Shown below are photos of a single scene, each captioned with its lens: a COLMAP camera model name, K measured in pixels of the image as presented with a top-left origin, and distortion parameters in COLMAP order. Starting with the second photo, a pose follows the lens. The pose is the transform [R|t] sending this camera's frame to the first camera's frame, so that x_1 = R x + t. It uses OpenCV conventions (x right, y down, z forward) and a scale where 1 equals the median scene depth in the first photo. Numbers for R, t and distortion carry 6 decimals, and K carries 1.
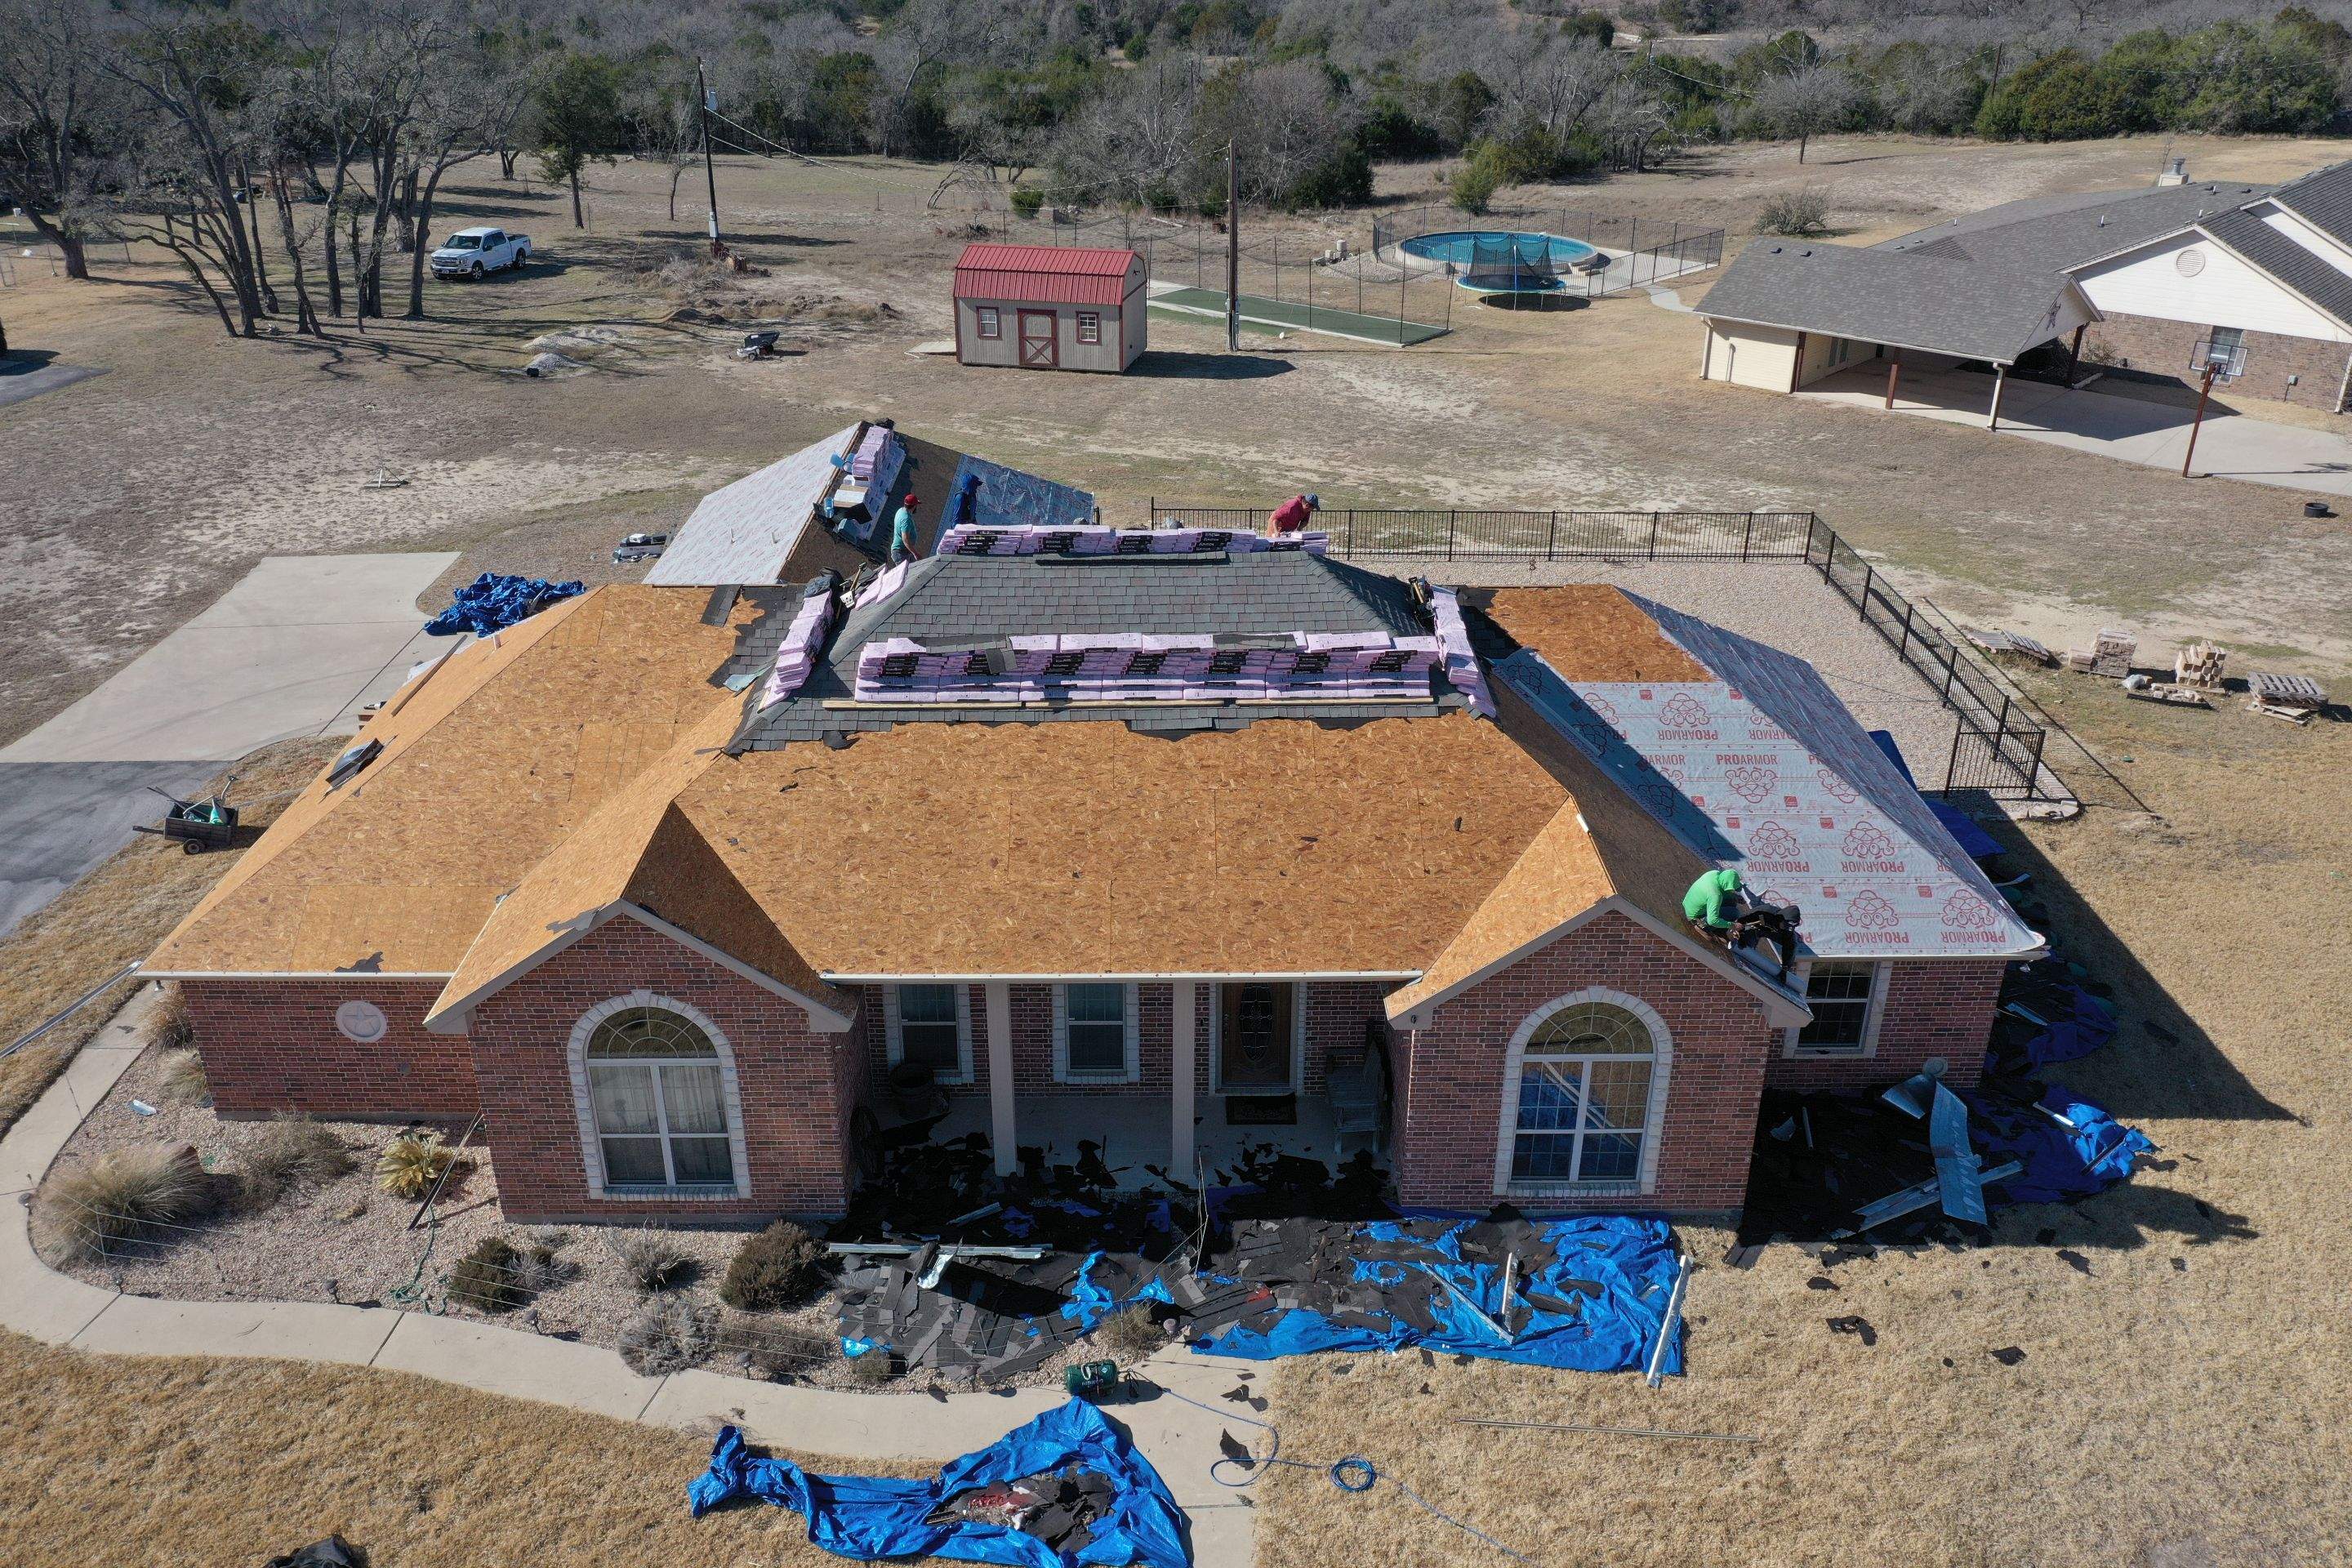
lens RADIAL K [[1841.0, 0, 1165.7], [0, 1841.0, 782.6], [0, 0, 1]] dist [-0.000031, -0.003952]
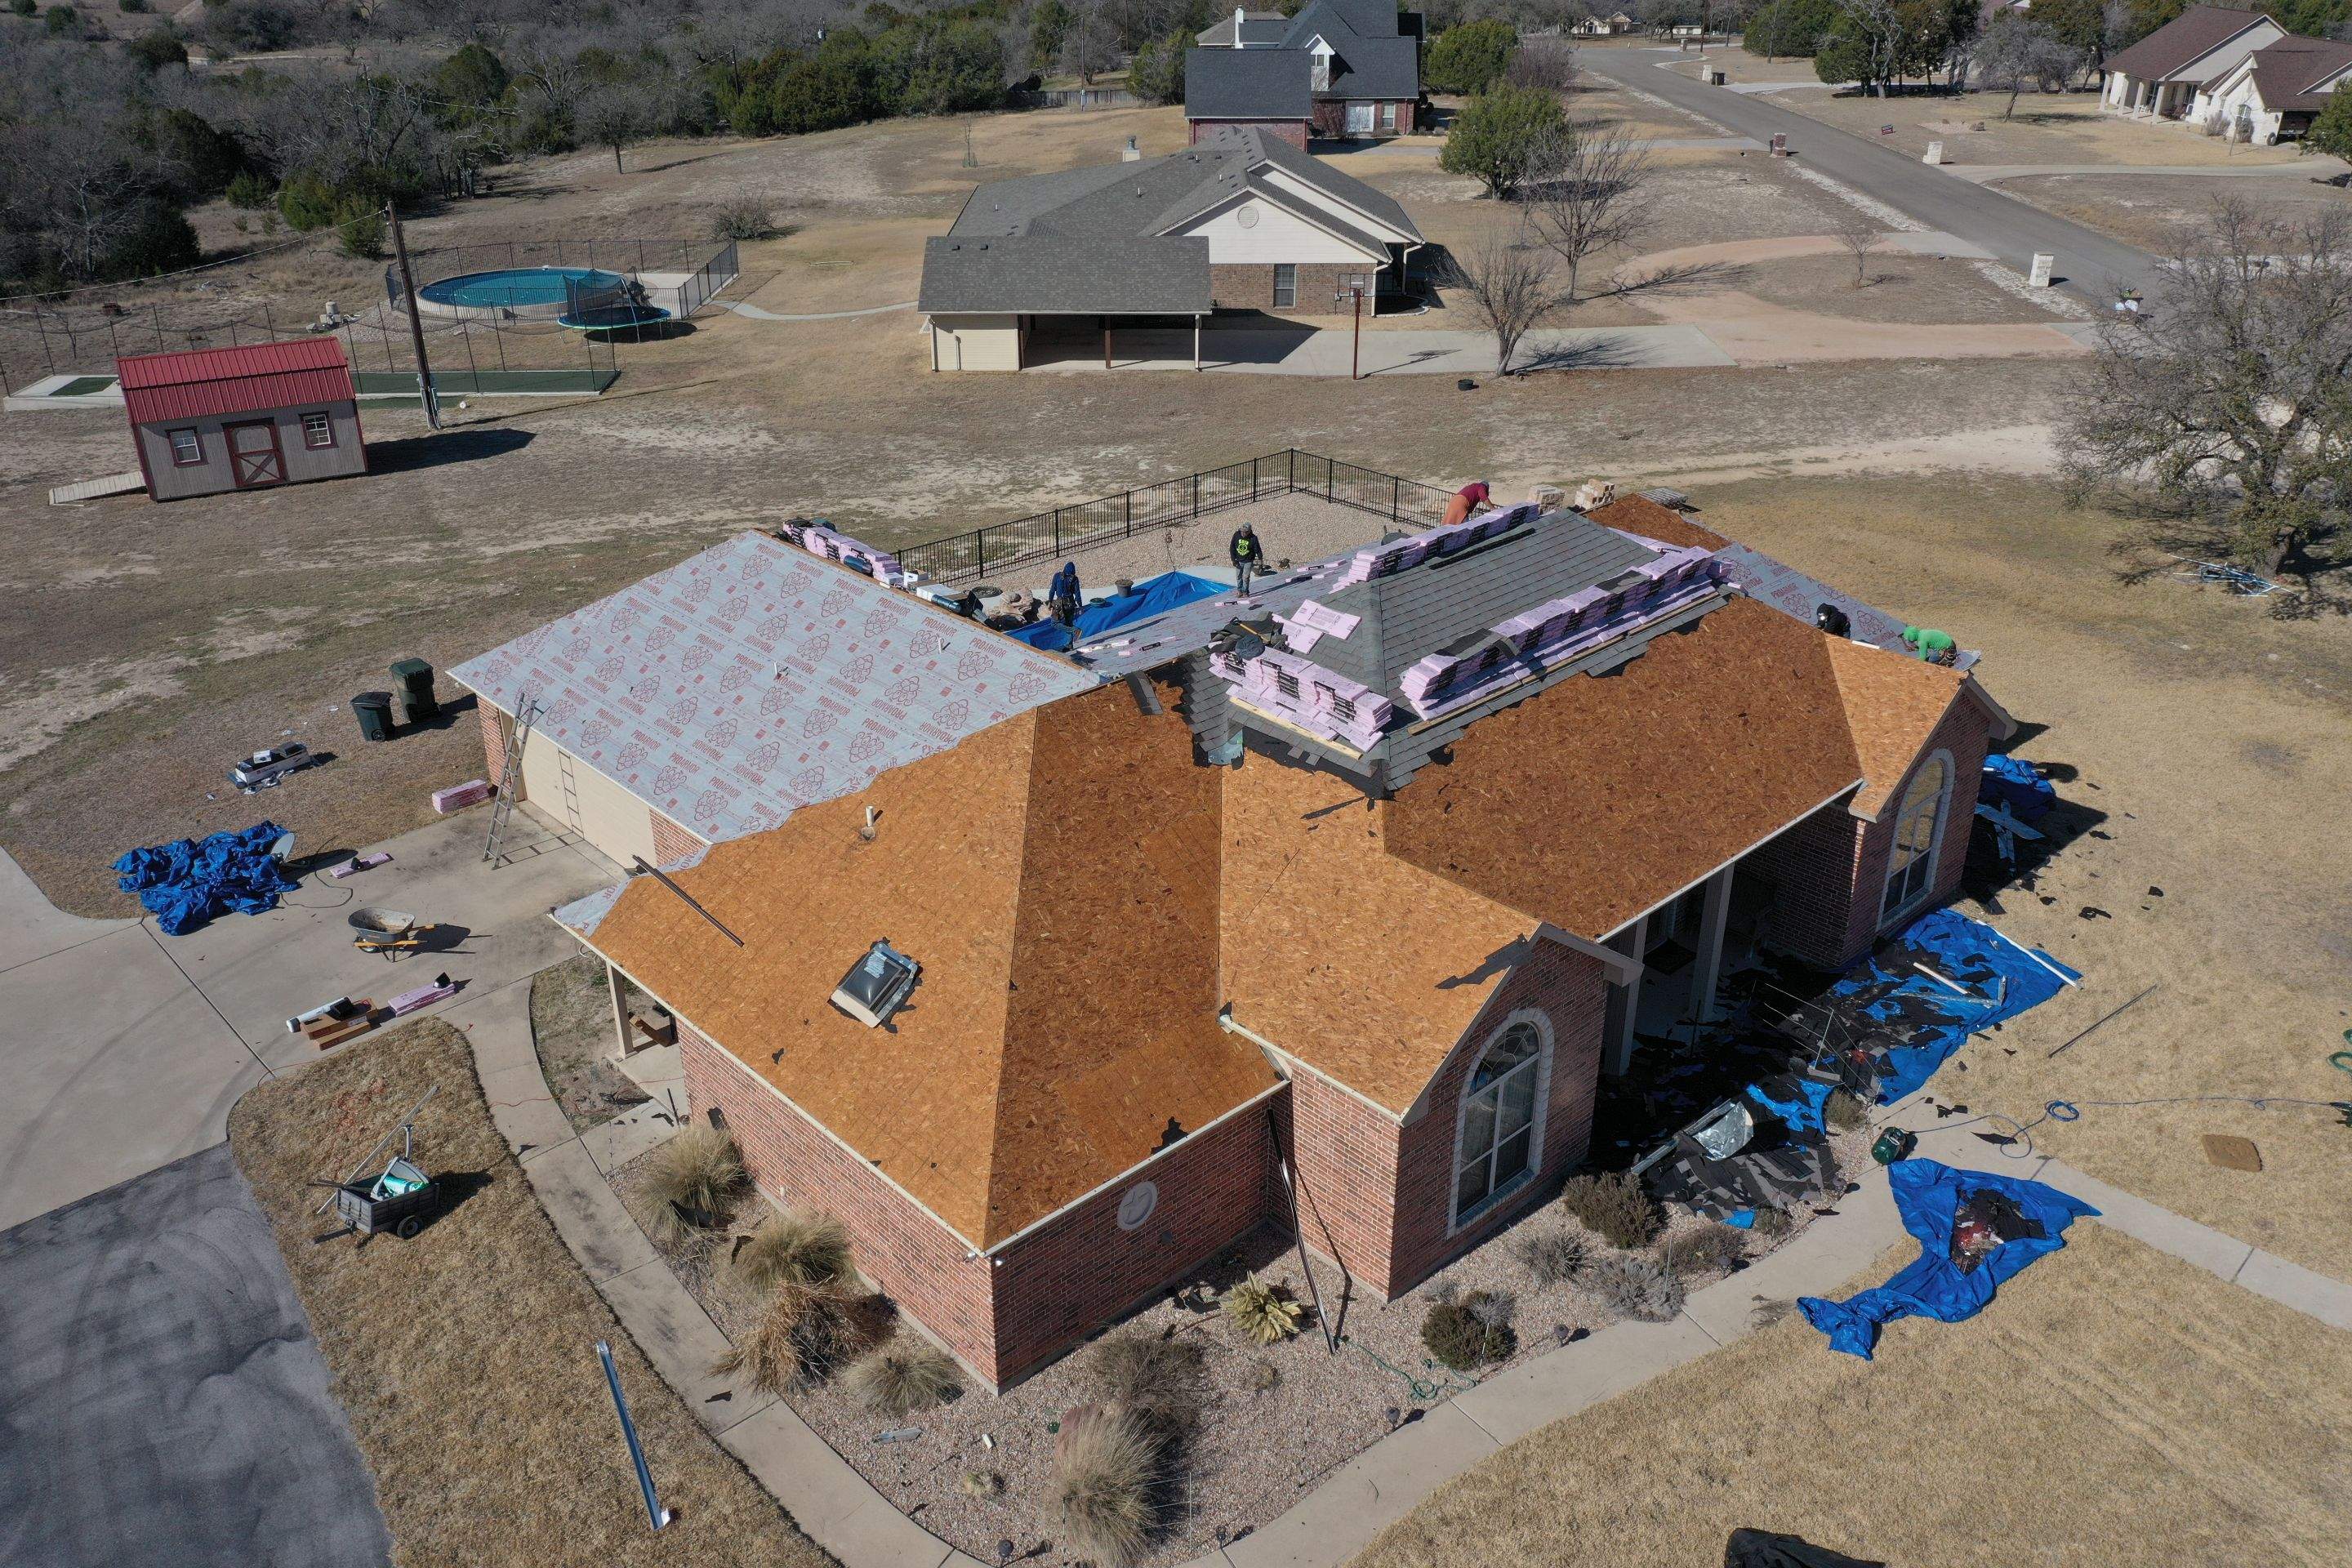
lens RADIAL K [[1841.0, 0, 1169.1], [0, 1841.0, 781.3], [0, 0, 1]] dist [-0.000031, -0.003952]
pose [[0.729281, -0.298321, 0.615755, -0.534478], [0.300025, 0.948238, 0.104063, -0.094065], [-0.614927, 0.108850, 0.781036, 0.140035]]
